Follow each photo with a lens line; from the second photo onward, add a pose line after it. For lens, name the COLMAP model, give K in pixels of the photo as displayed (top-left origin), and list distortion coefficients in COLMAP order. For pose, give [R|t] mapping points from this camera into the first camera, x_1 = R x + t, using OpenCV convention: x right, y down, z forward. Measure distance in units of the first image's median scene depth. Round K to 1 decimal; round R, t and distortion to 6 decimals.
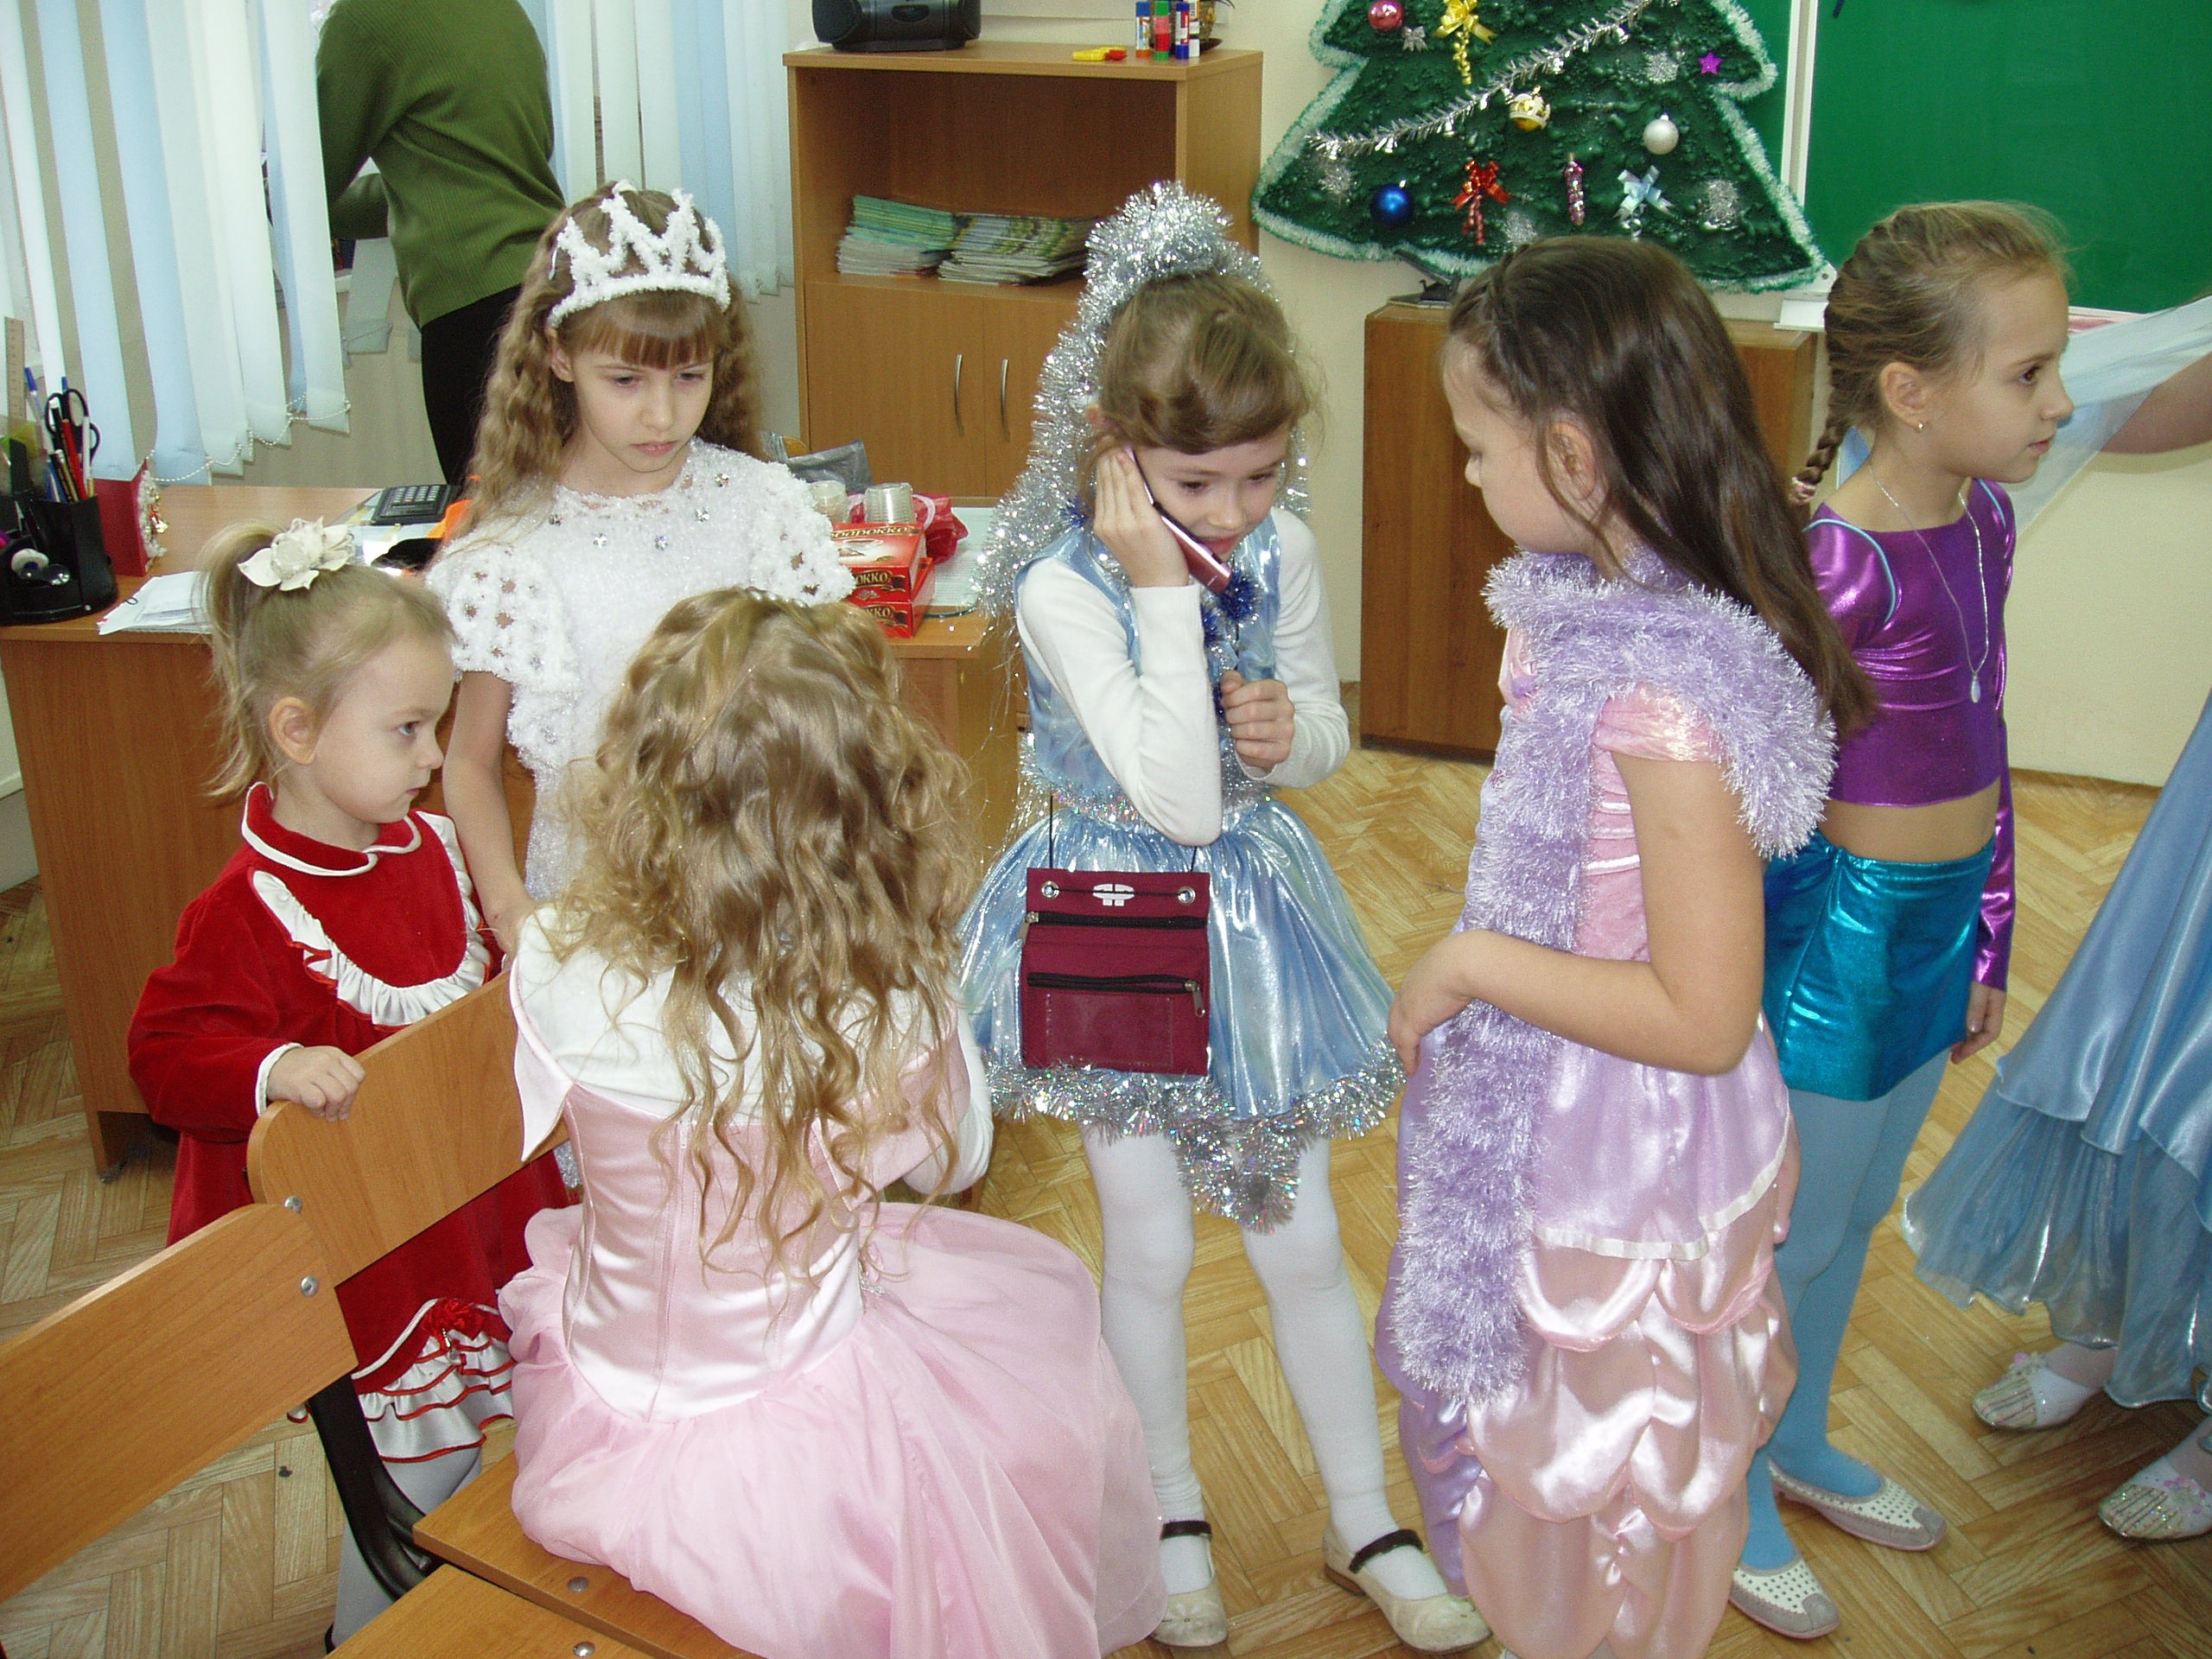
lens RADIAL K [[2409.0, 0, 1136.1], [0, 2409.0, 835.3], [0, 0, 1]] dist [-0.113290, 0.037837]
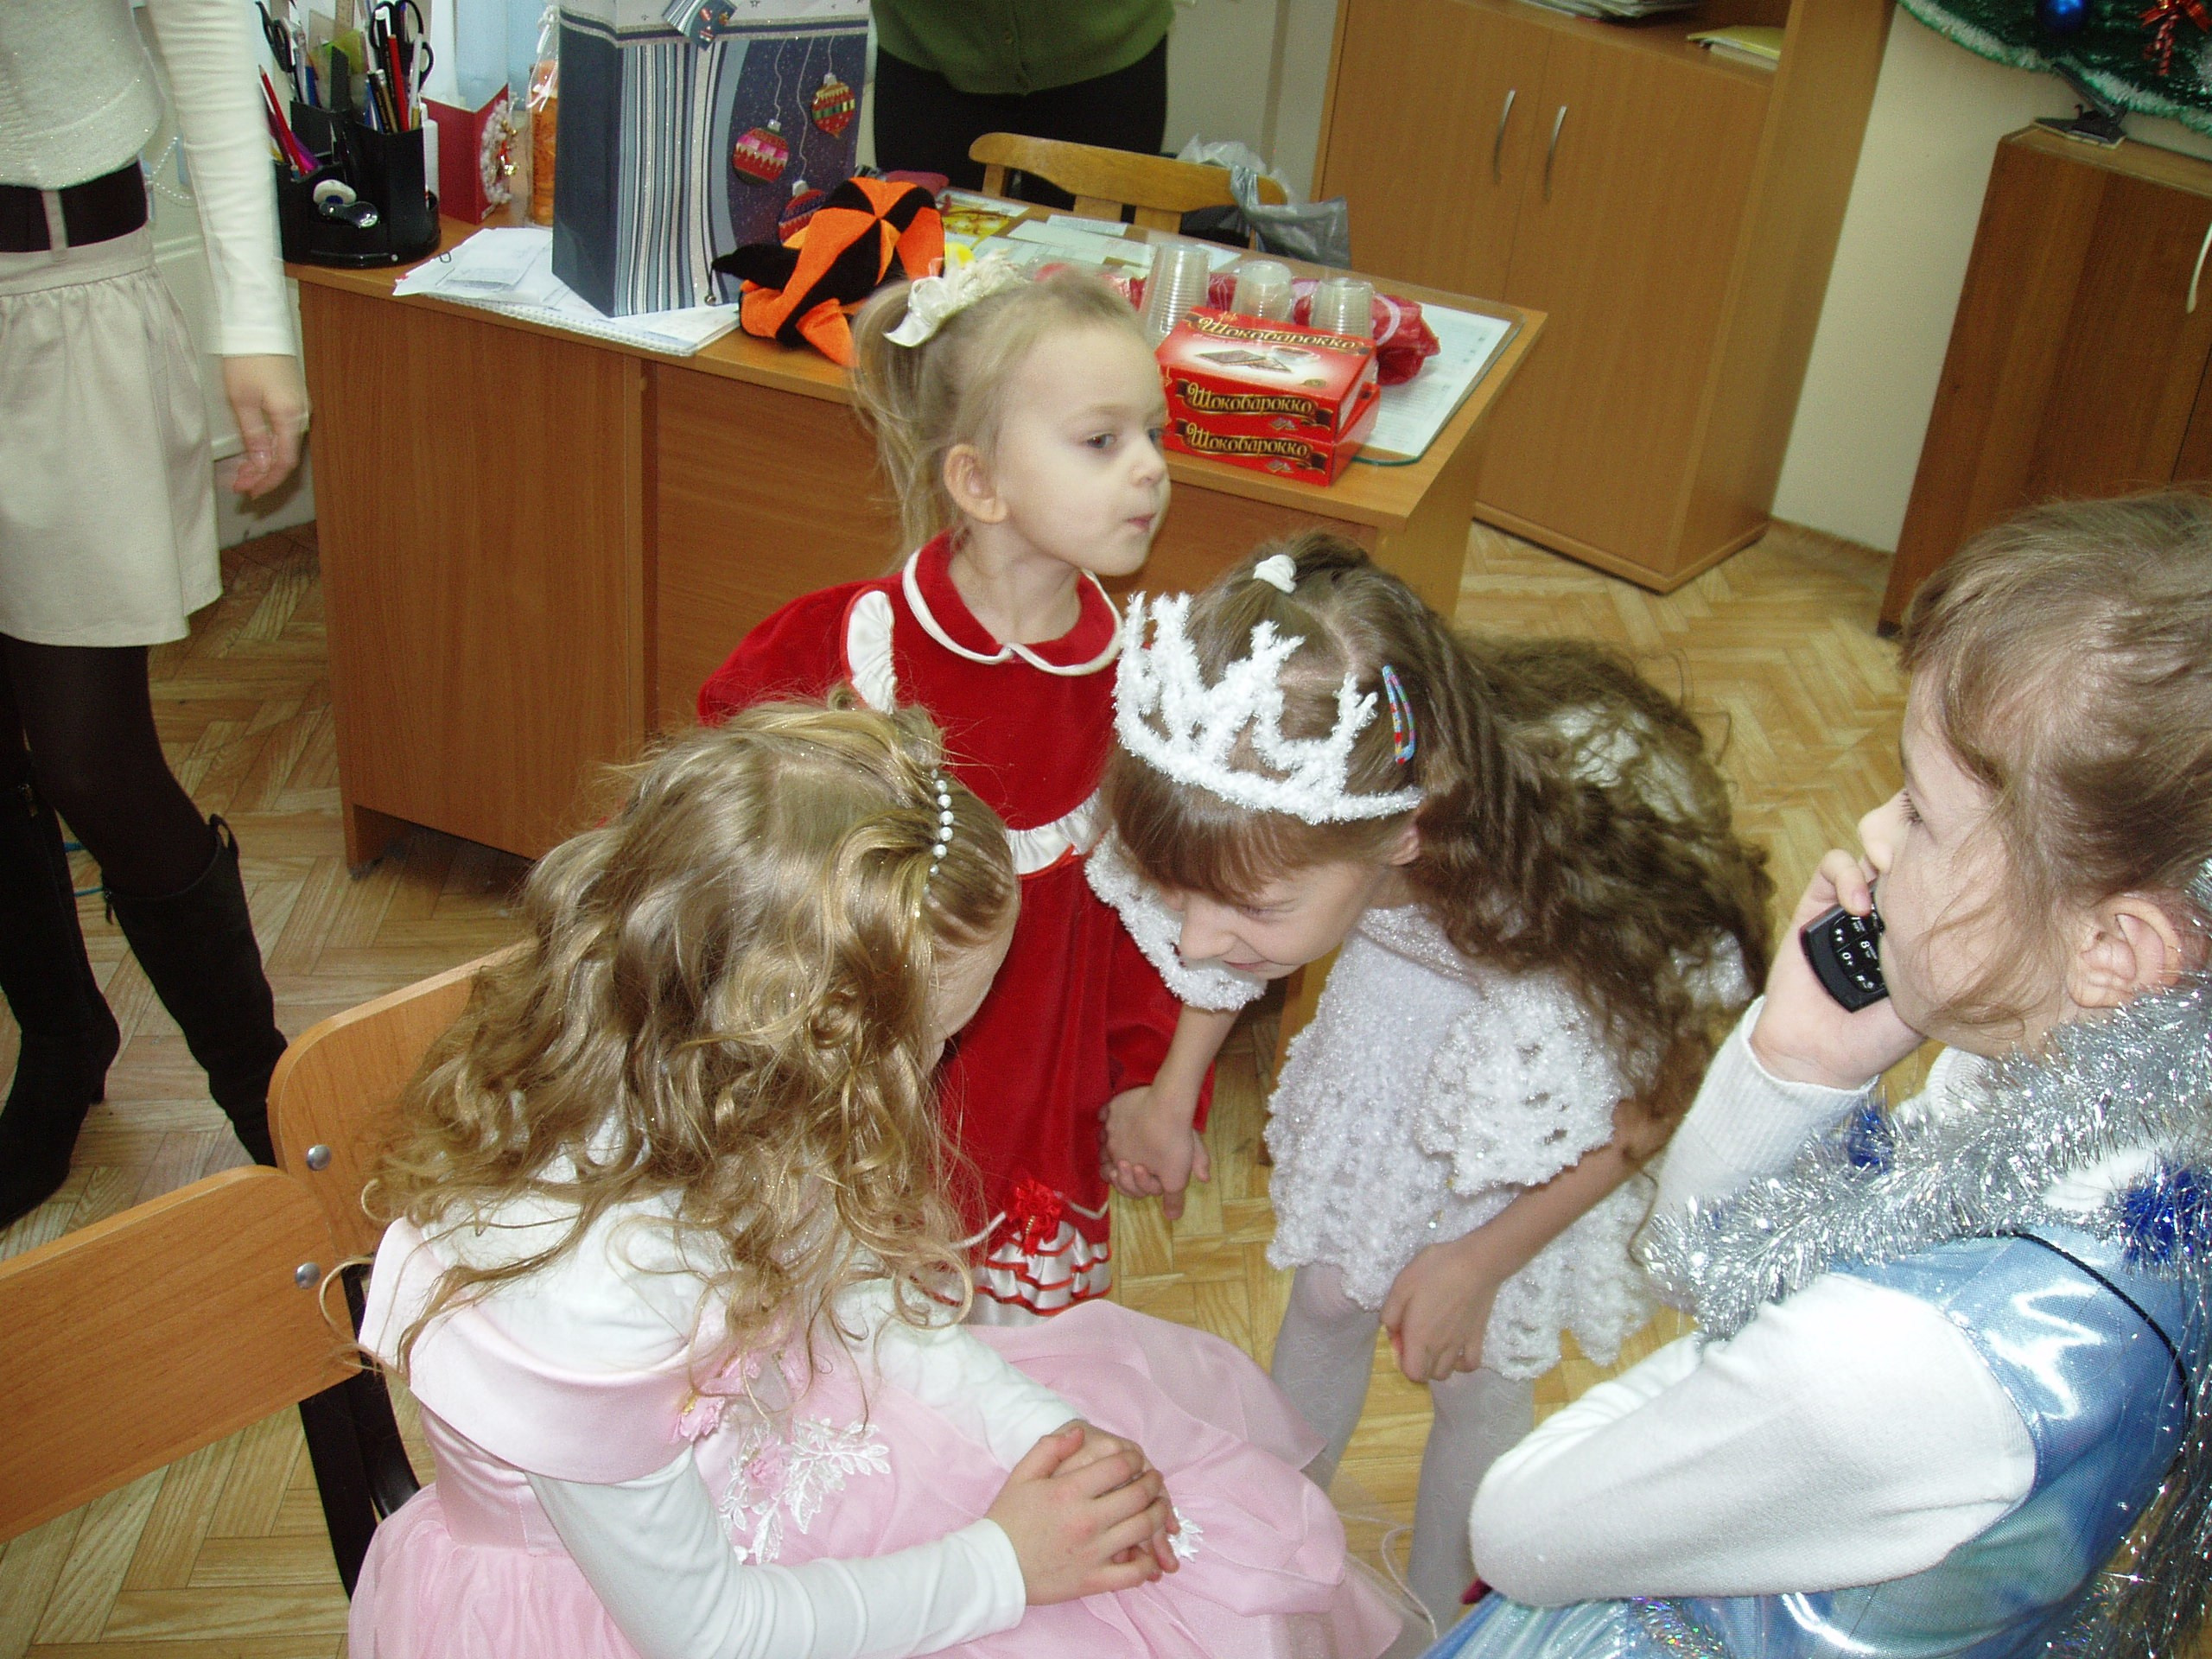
lens RADIAL K [[2409.0, 0, 1136.1], [0, 2409.0, 835.3], [0, 0, 1]] dist [-0.113290, 0.037837]
pose [[0.958892, 0.221472, -0.177418, 0.011504], [-0.195656, 0.968831, 0.151936, -0.073791], [0.205538, -0.110977, 0.972337, 0.188911]]
